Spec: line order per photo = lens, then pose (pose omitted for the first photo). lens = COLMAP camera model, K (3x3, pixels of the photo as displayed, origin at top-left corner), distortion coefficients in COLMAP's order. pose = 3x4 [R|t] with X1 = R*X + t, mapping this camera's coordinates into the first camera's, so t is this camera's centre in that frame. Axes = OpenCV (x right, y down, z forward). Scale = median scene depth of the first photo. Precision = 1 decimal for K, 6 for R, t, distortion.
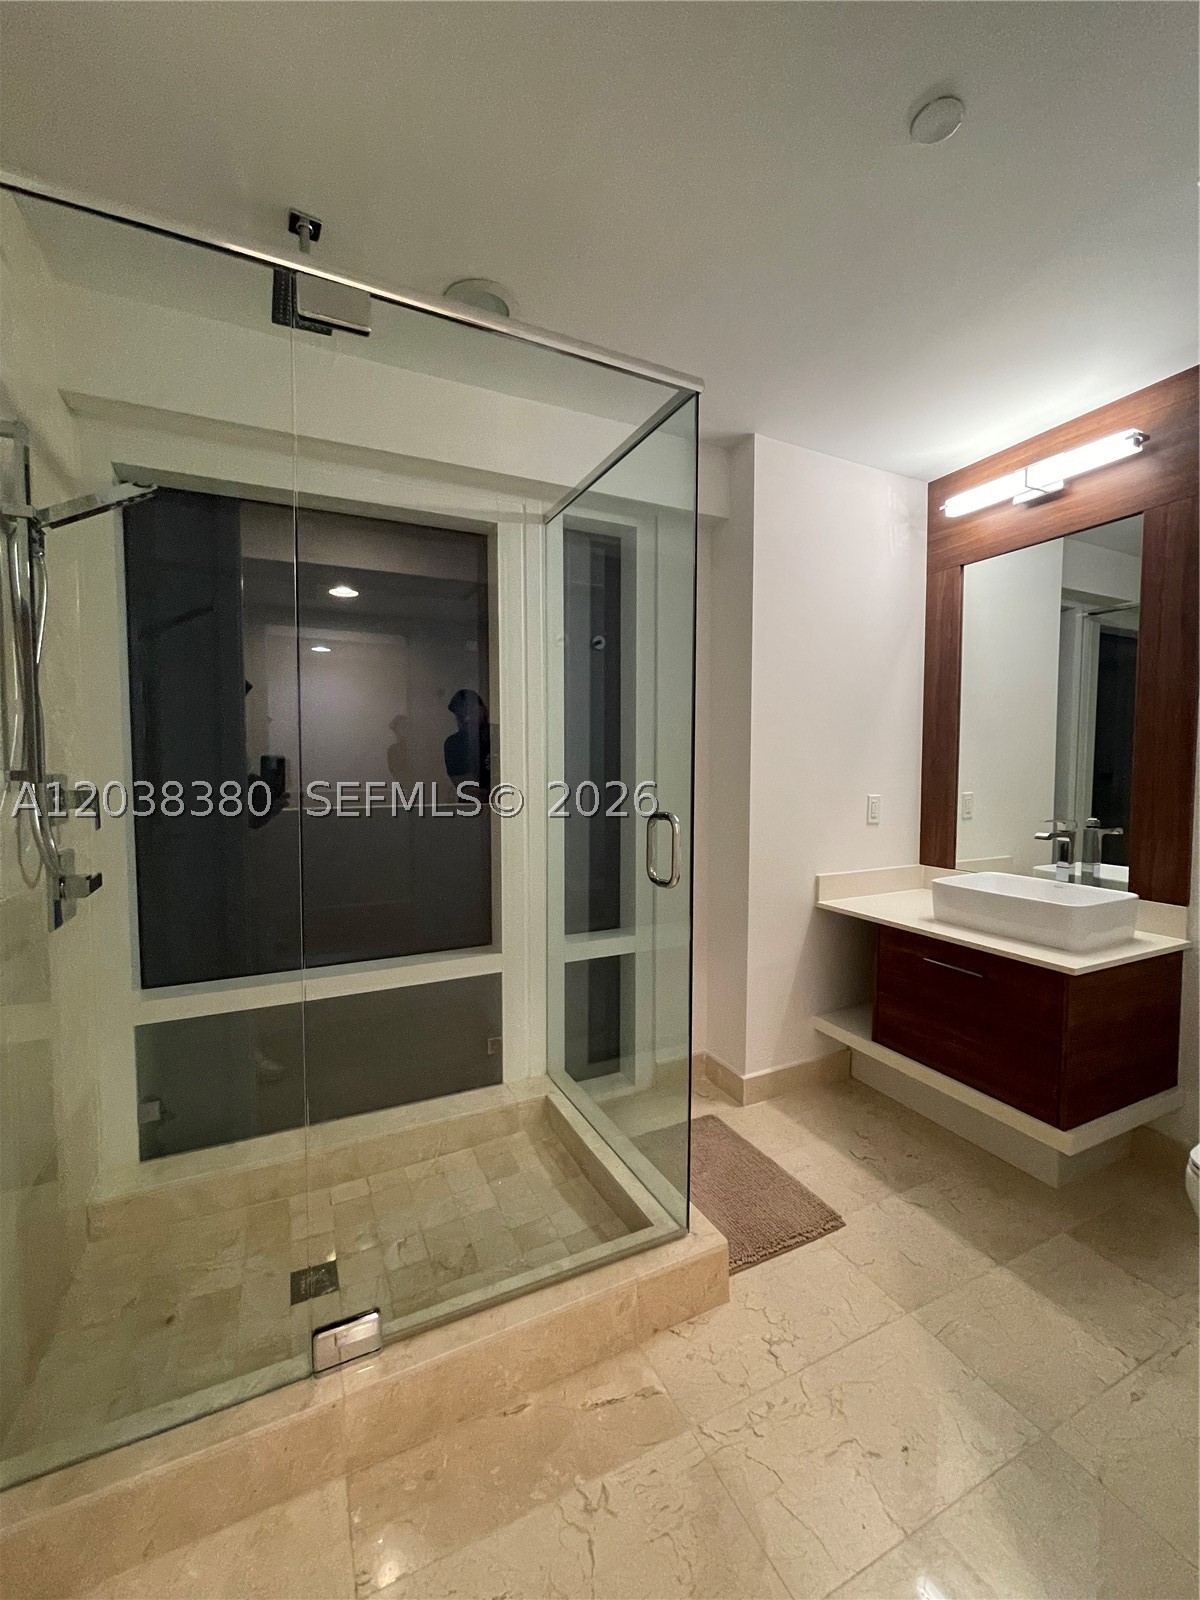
lens RADIAL K [[645.5, 0, 593.4], [0, 645.5, 795.9], [0, 0, 1]] dist [-0.001608, -0.000775]
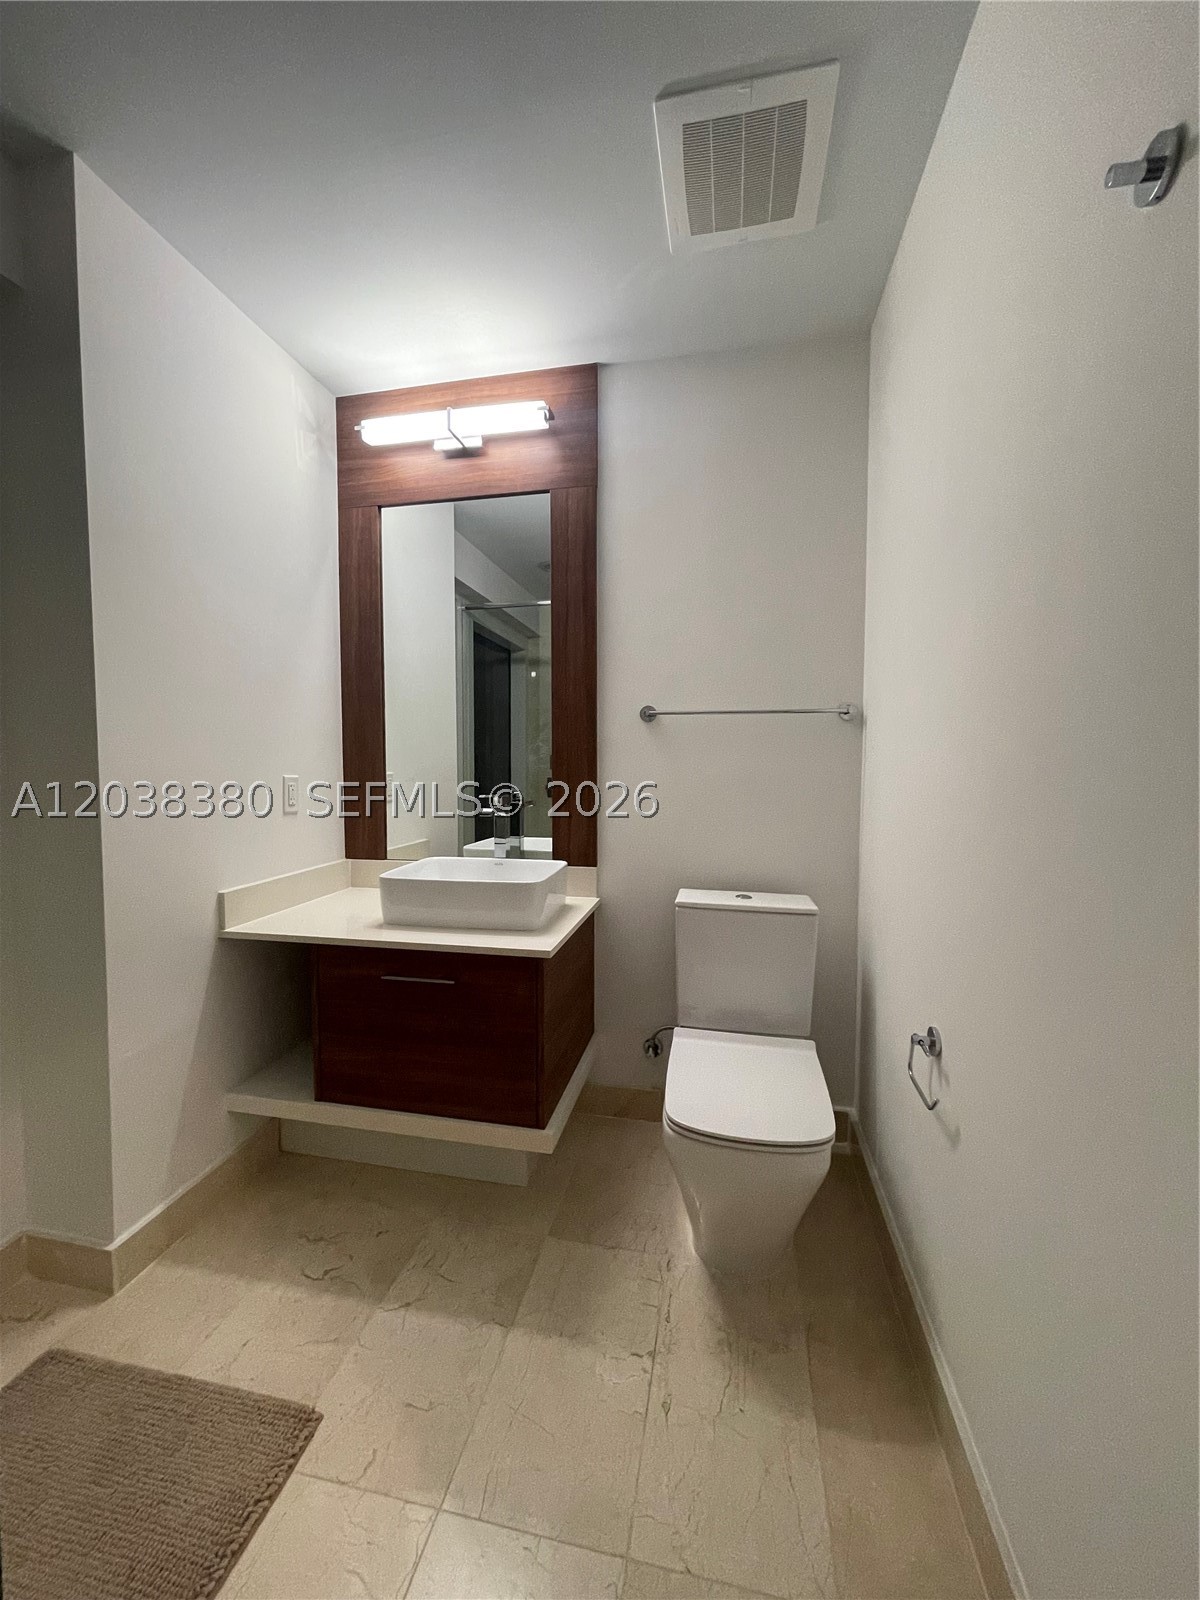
lens RADIAL K [[645.5, 0, 593.4], [0, 645.5, 795.9], [0, 0, 1]] dist [-0.001608, -0.000775]
pose [[0.606597, -0.042347, 0.793881, 0.047935], [0.039224, 0.998958, 0.023315, 0.021348], [-0.794041, 0.016996, 0.607627, 0.277312]]
